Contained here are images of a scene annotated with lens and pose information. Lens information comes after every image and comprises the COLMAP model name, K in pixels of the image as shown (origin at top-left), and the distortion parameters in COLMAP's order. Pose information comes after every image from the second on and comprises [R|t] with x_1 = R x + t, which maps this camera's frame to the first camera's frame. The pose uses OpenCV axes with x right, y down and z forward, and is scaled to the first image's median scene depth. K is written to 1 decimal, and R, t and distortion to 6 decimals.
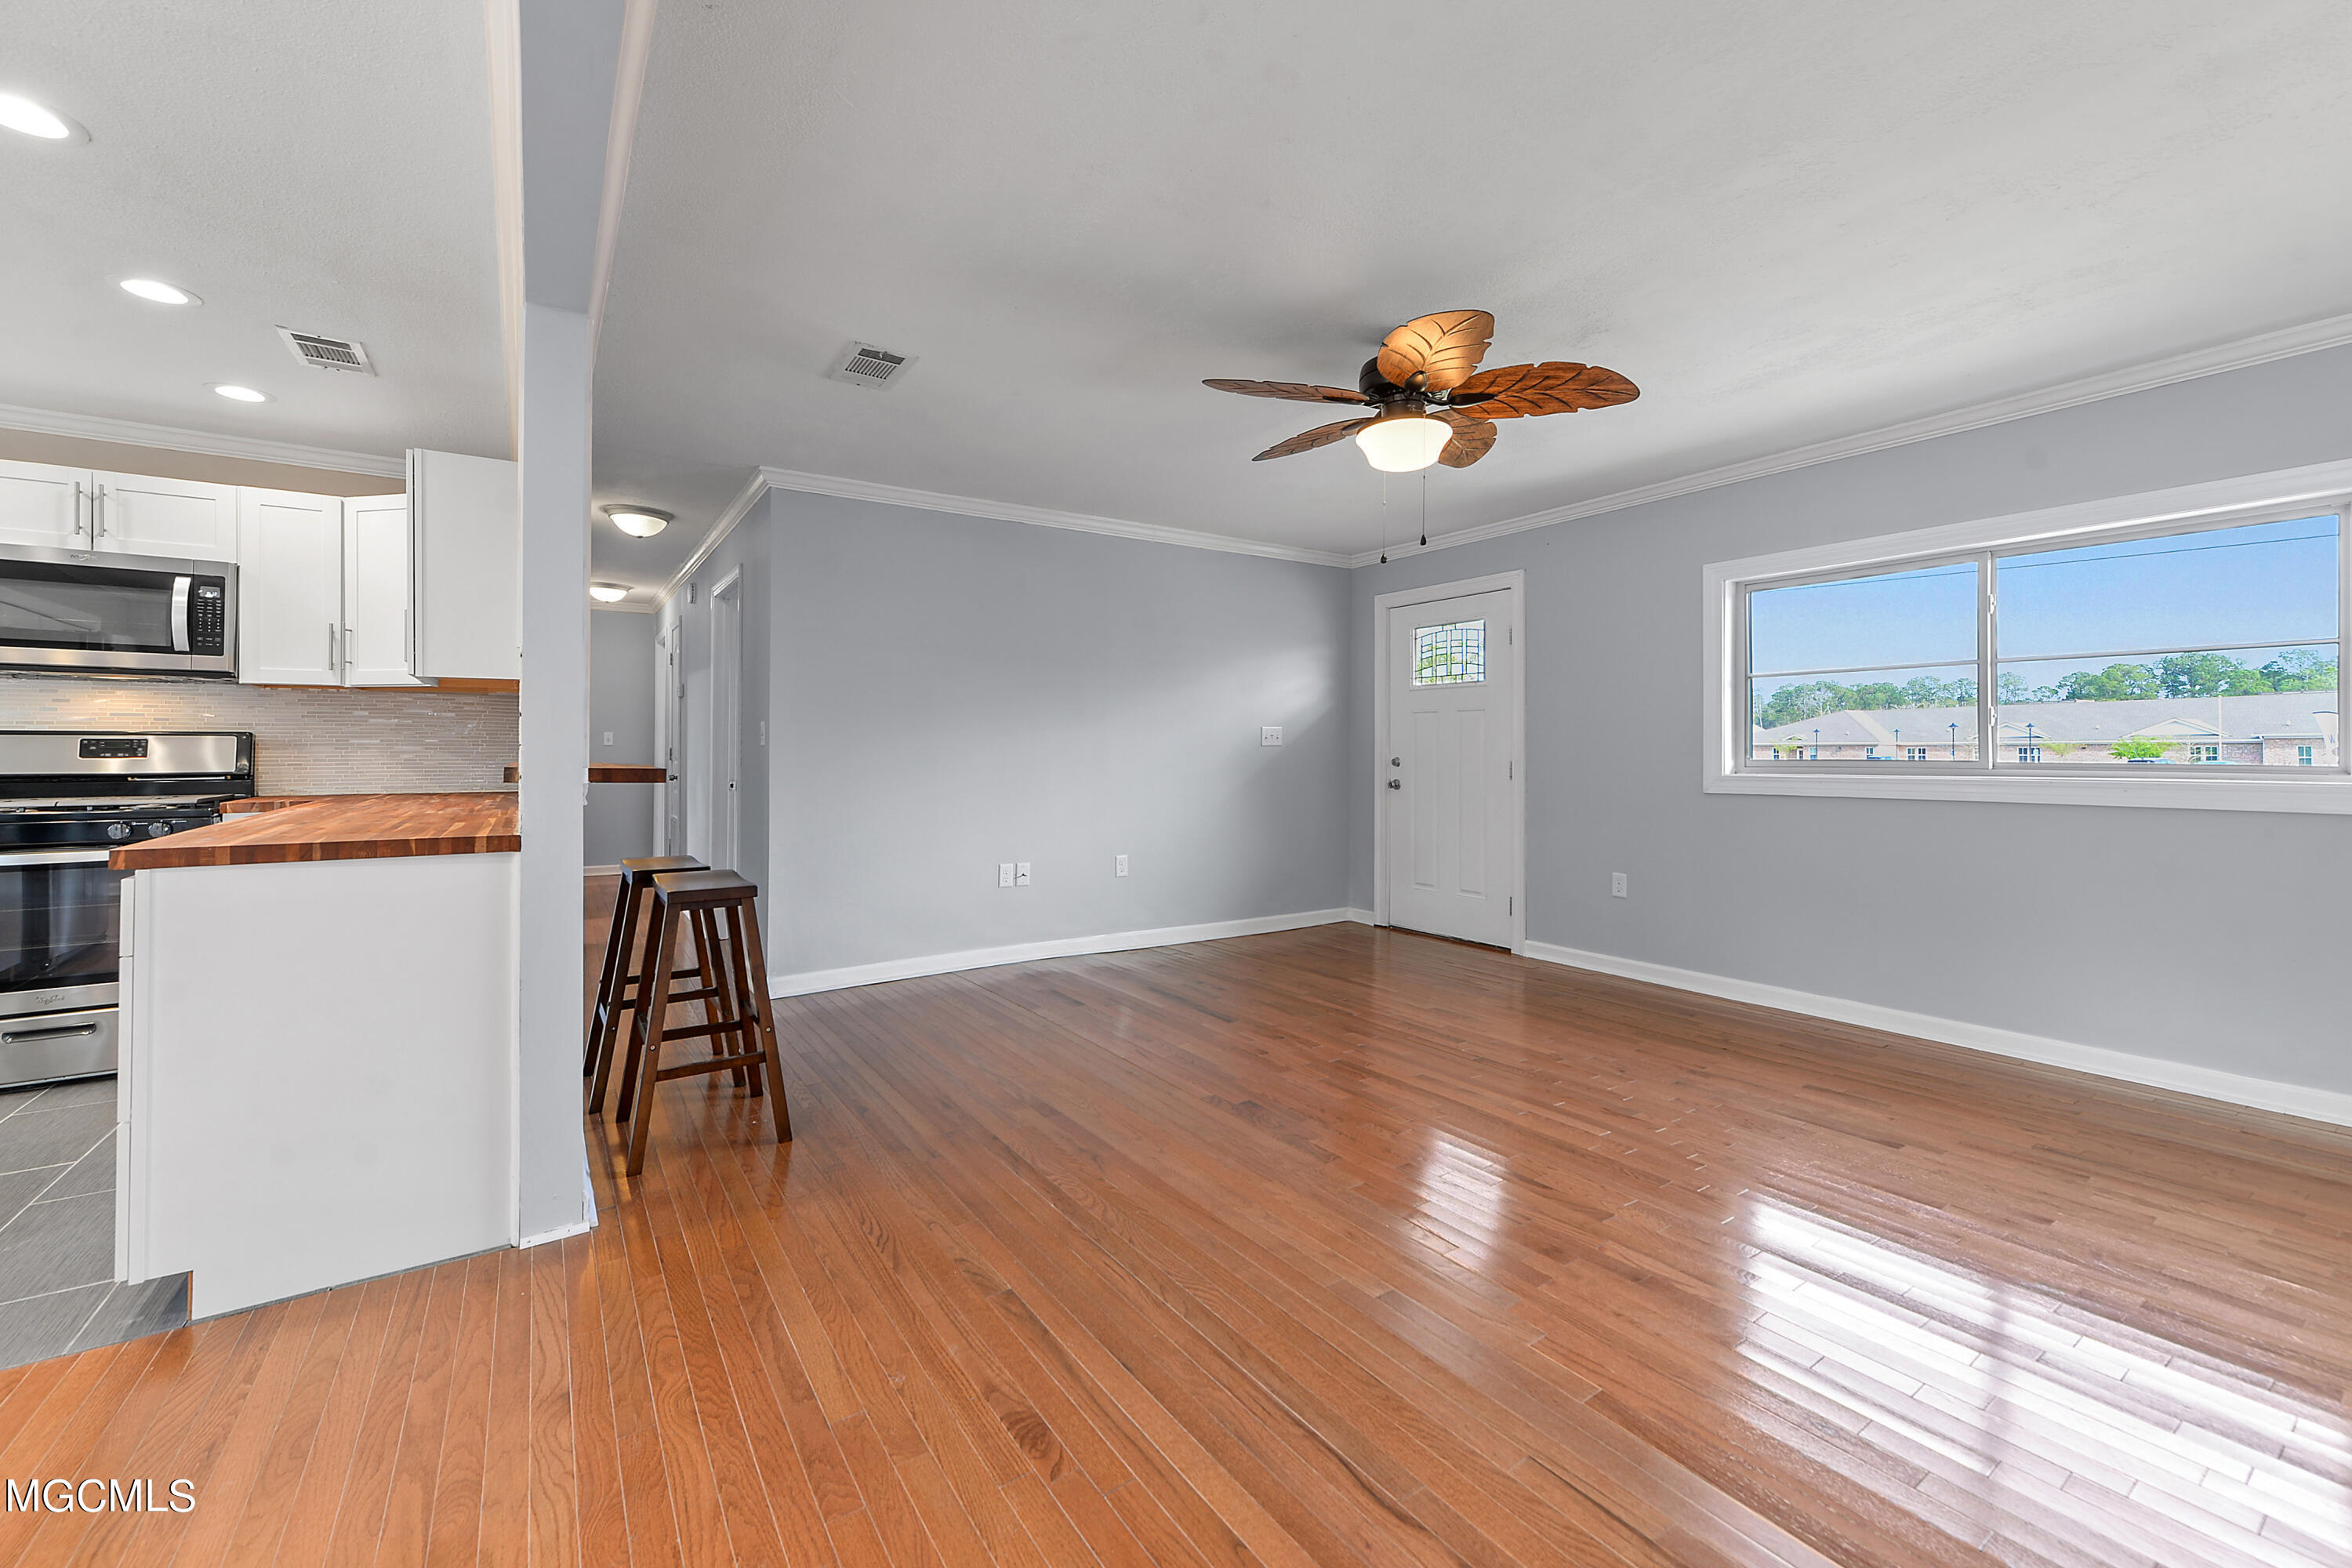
lens RADIAL K [[936.7, 0, 1171.3], [0, 936.7, 740.7], [0, 0, 1]] dist [0.008014, -0.002326]
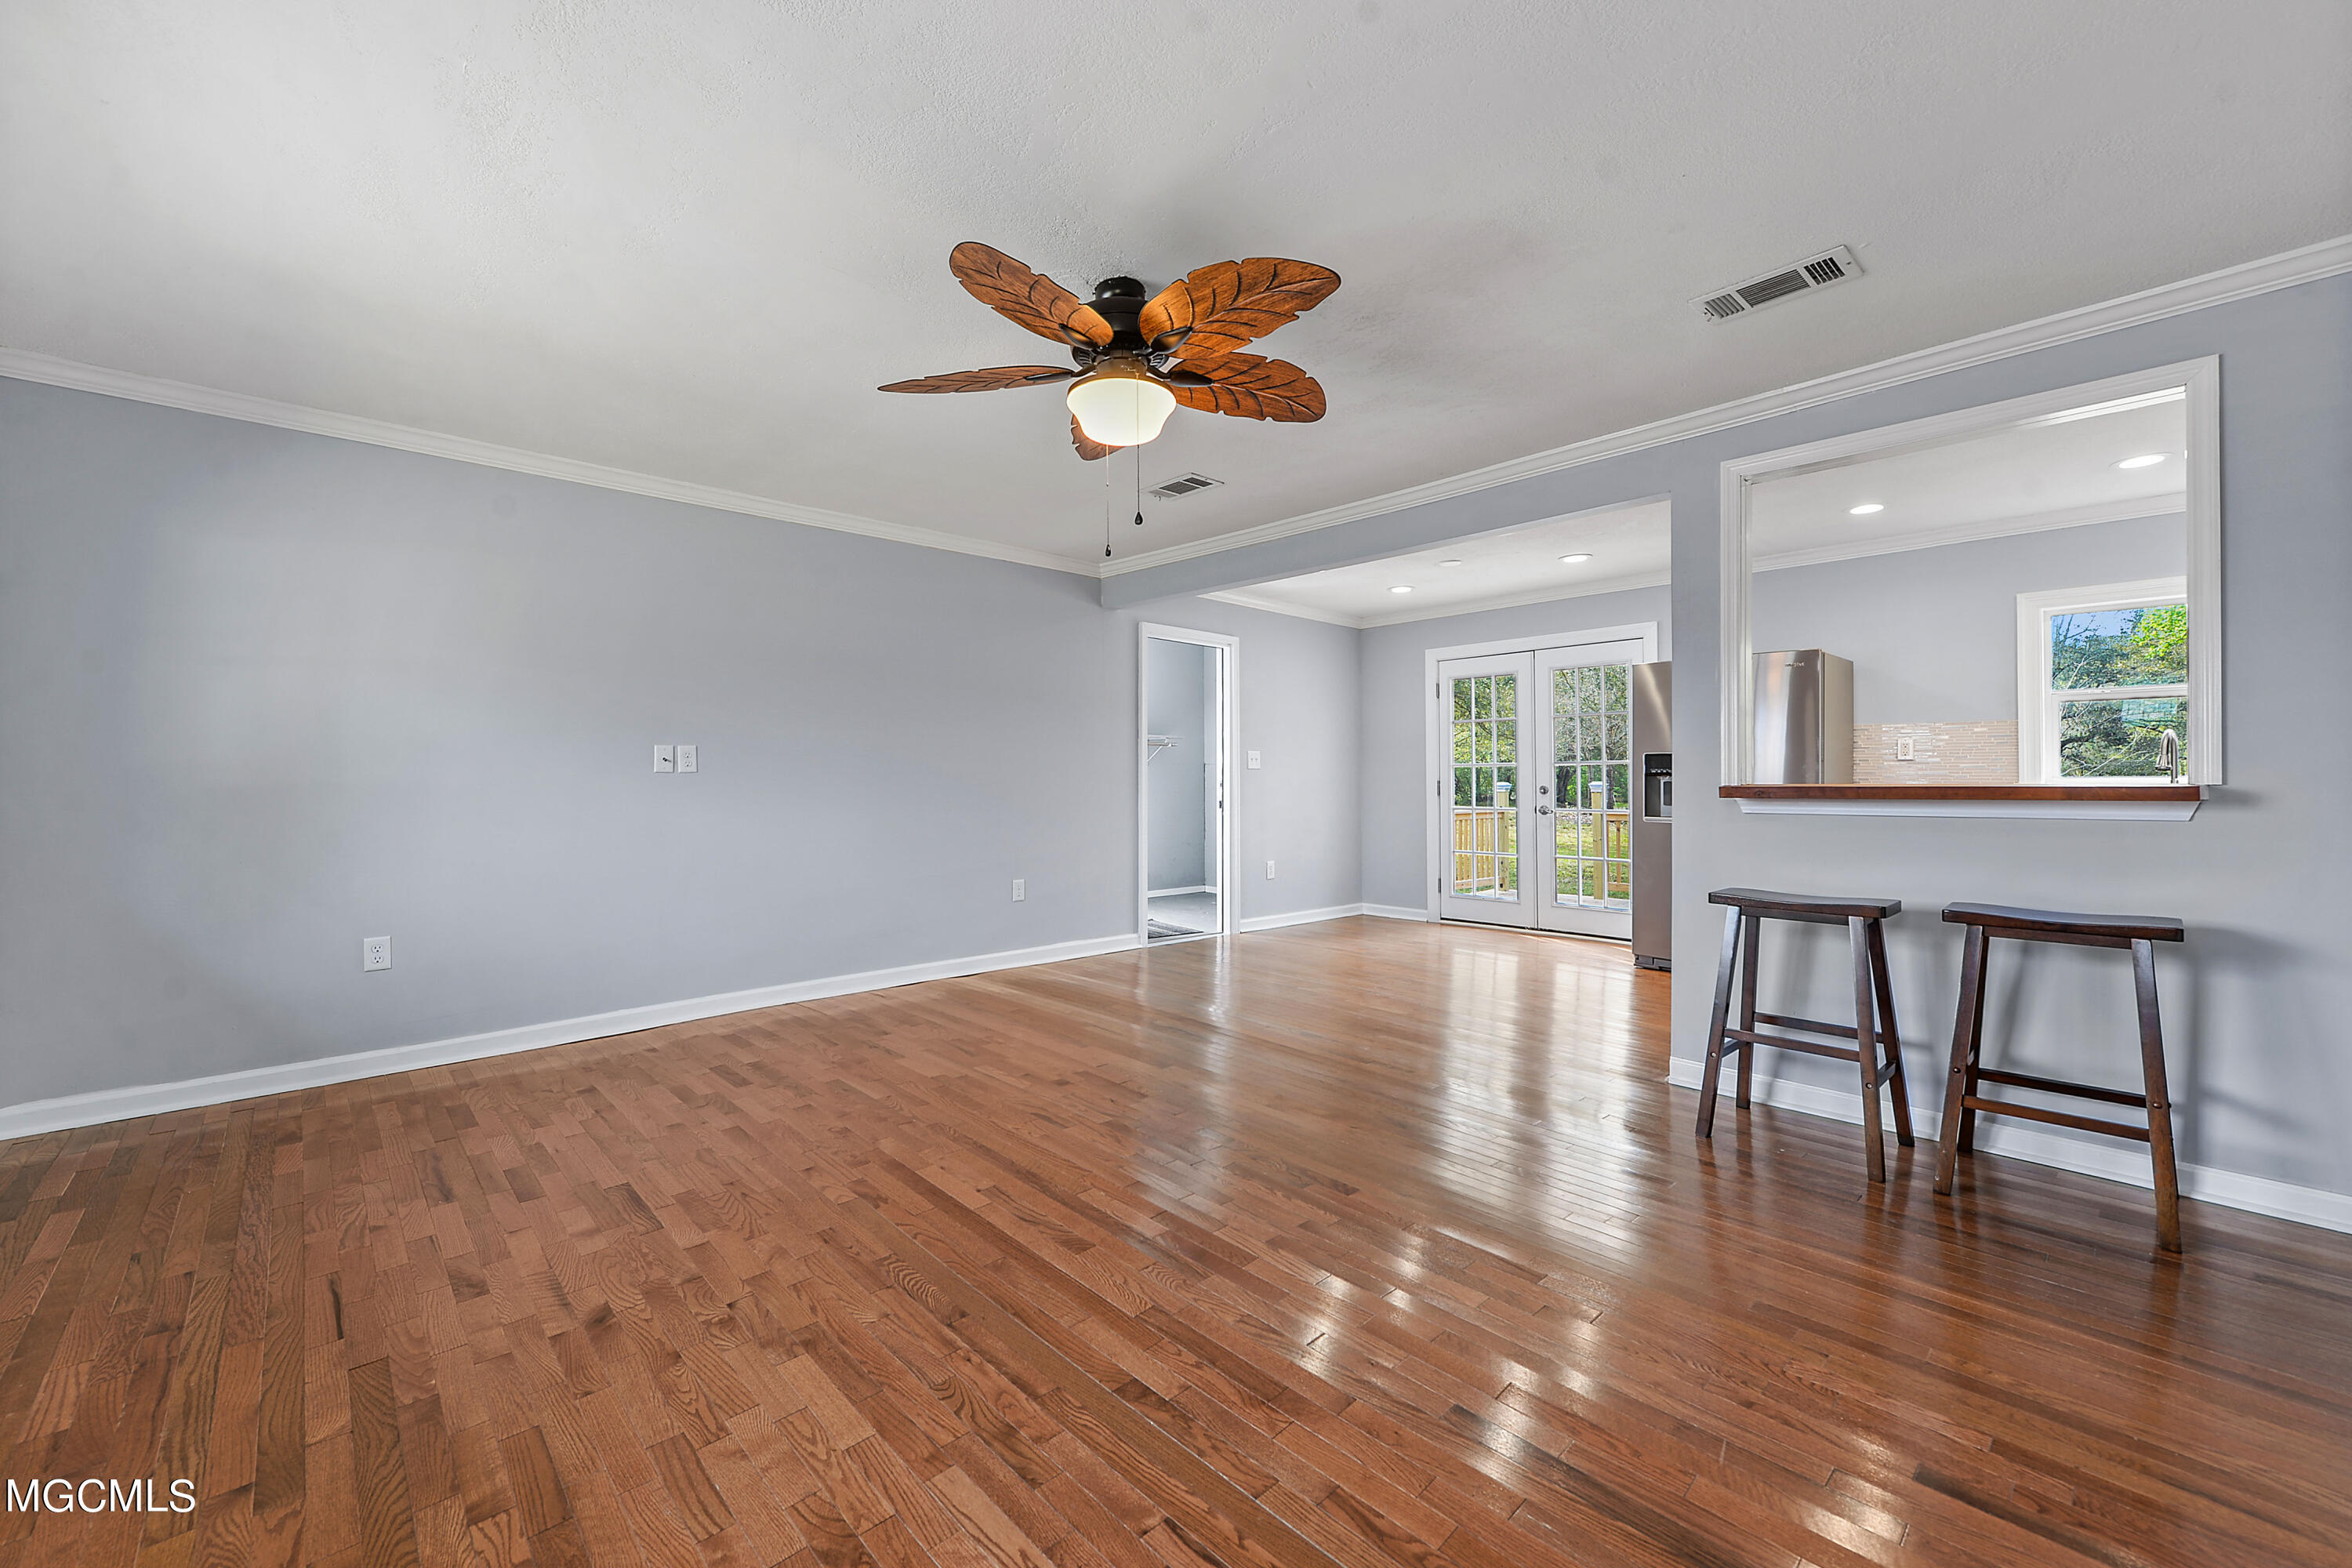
lens RADIAL K [[936.7, 0, 1151.3], [0, 936.7, 772.2], [0, 0, 1]] dist [0.008014, -0.002326]
pose [[-0.989619, -0.000971, -0.143715, 0.271881], [0.002503, 0.999709, -0.023985, 0.026375], [0.143696, -0.024096, -0.989328, 1.457349]]
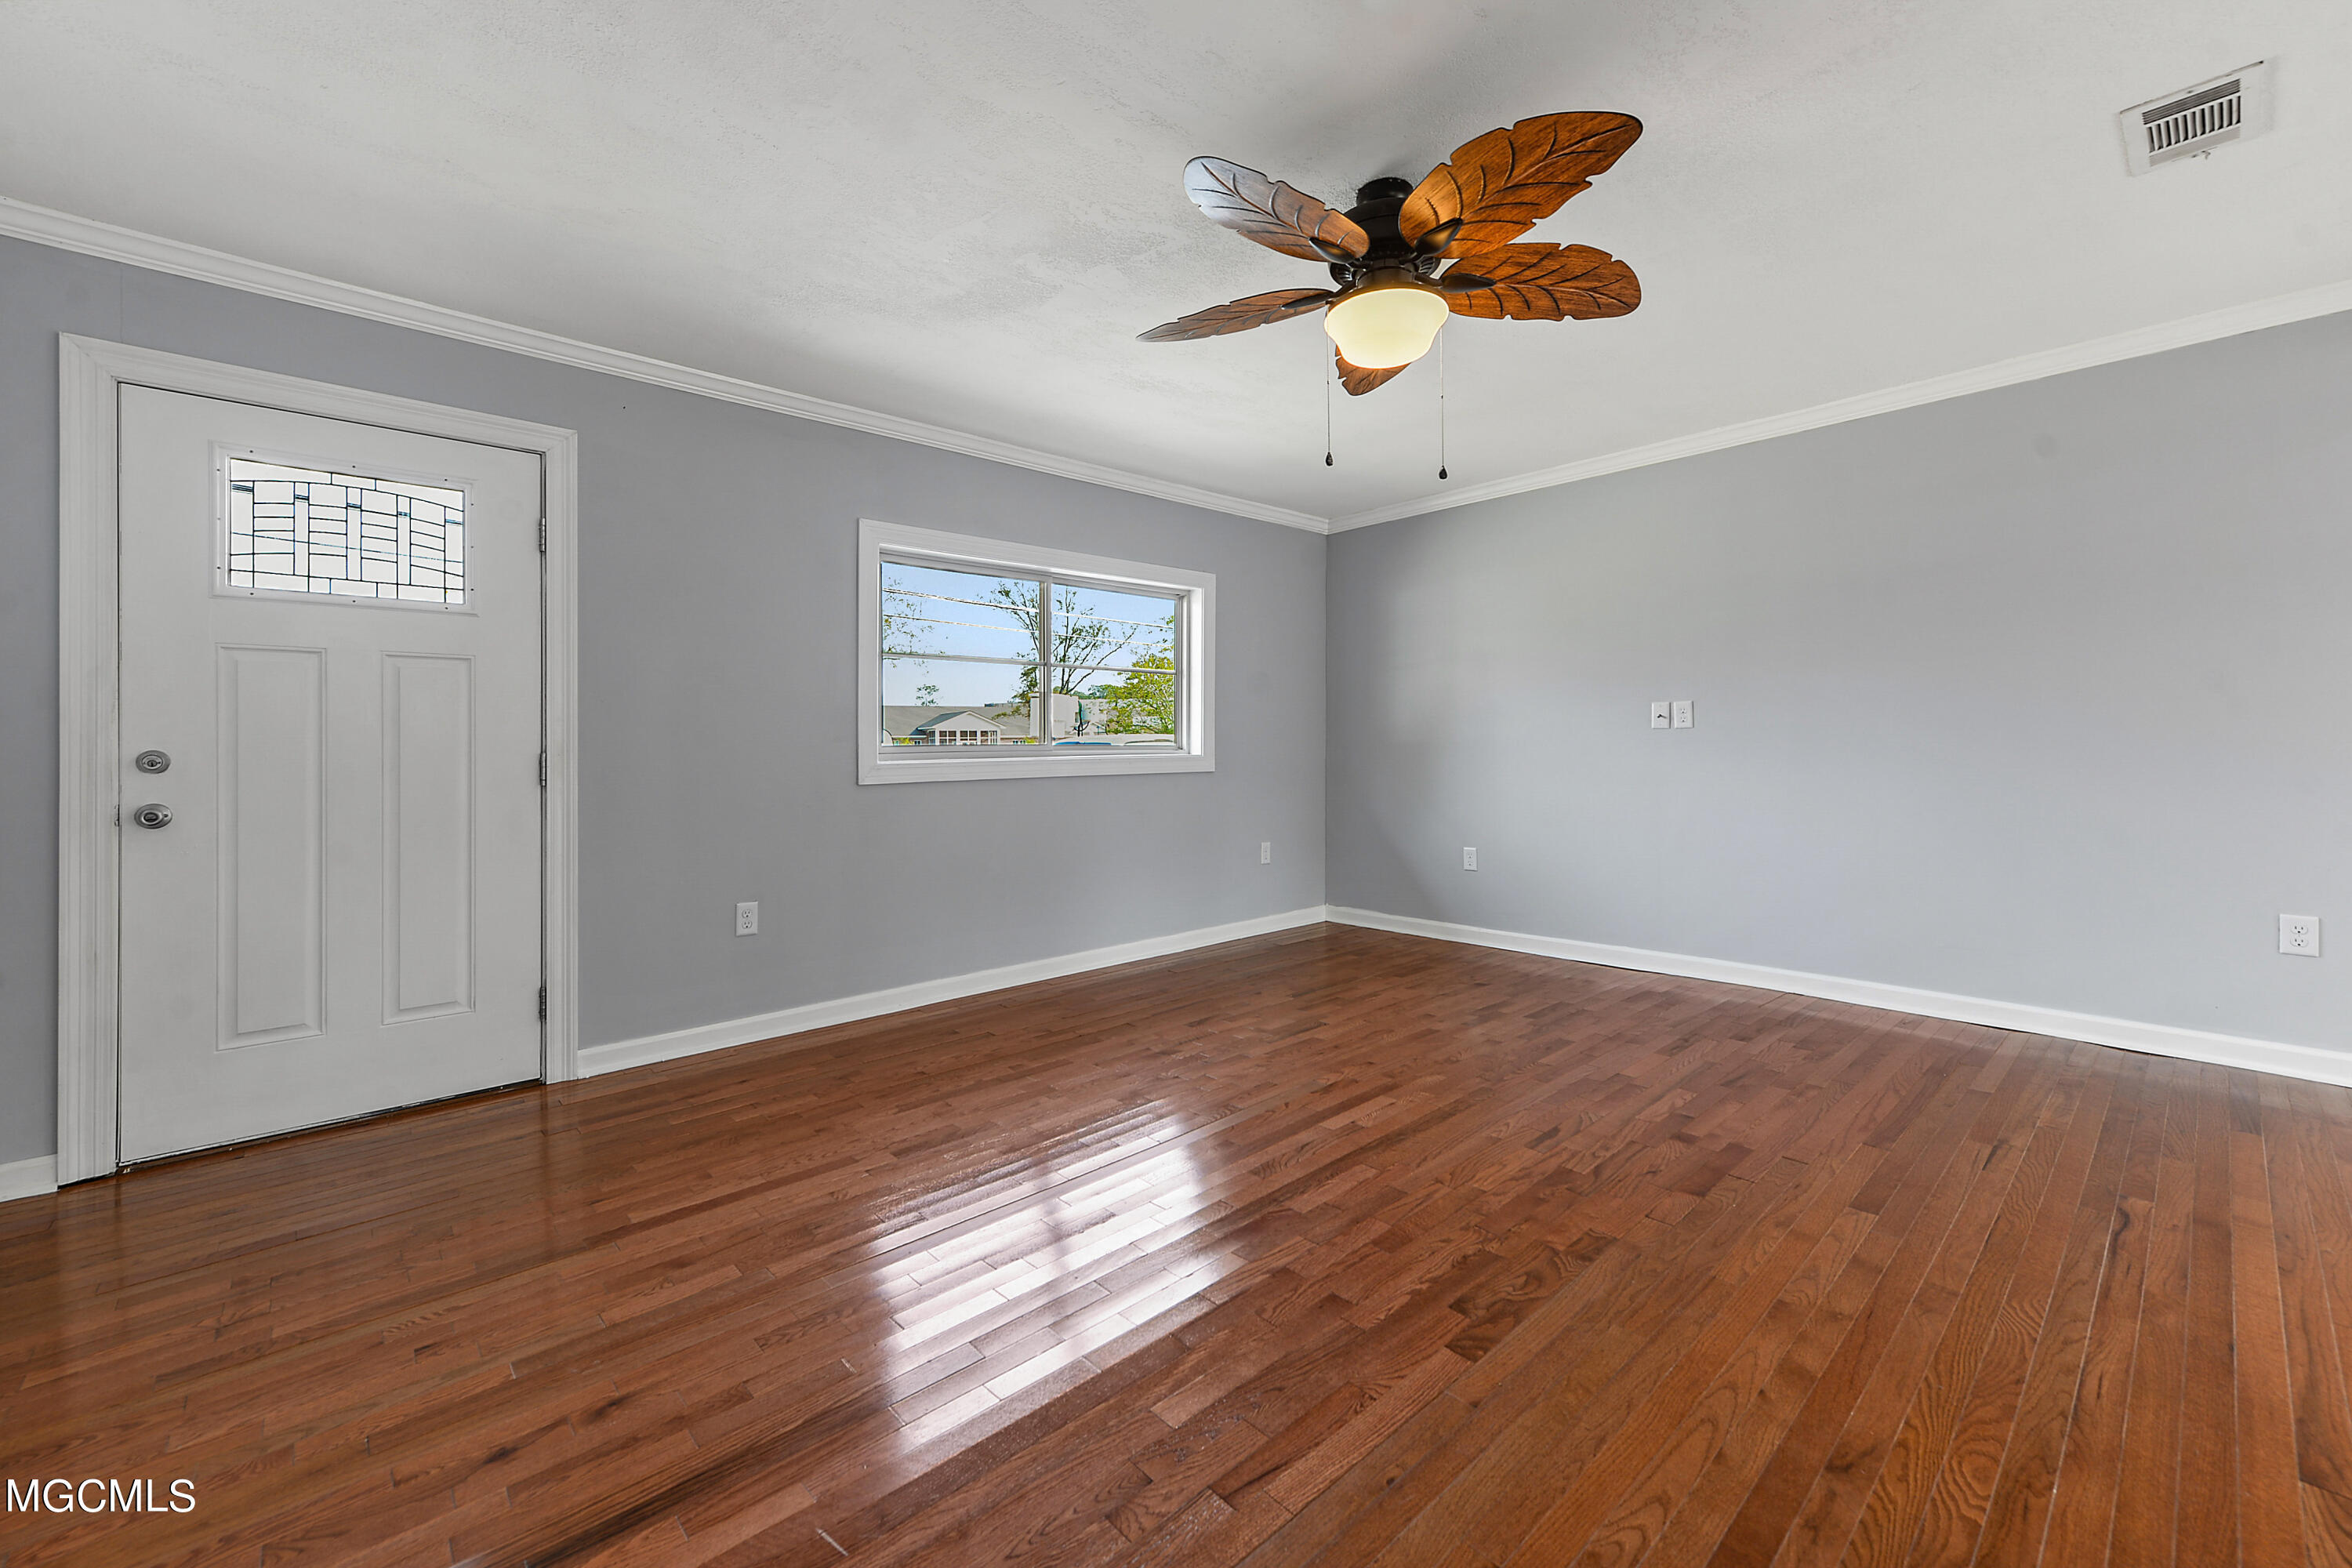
lens RADIAL K [[936.7, 0, 1183.5], [0, 936.7, 744.6], [0, 0, 1]] dist [0.008014, -0.002326]
pose [[-0.144583, -0.002370, 0.989490, -0.389610], [-0.005321, 0.999985, 0.001618, 0.019174], [-0.989478, -0.005031, -0.144593, 1.006665]]
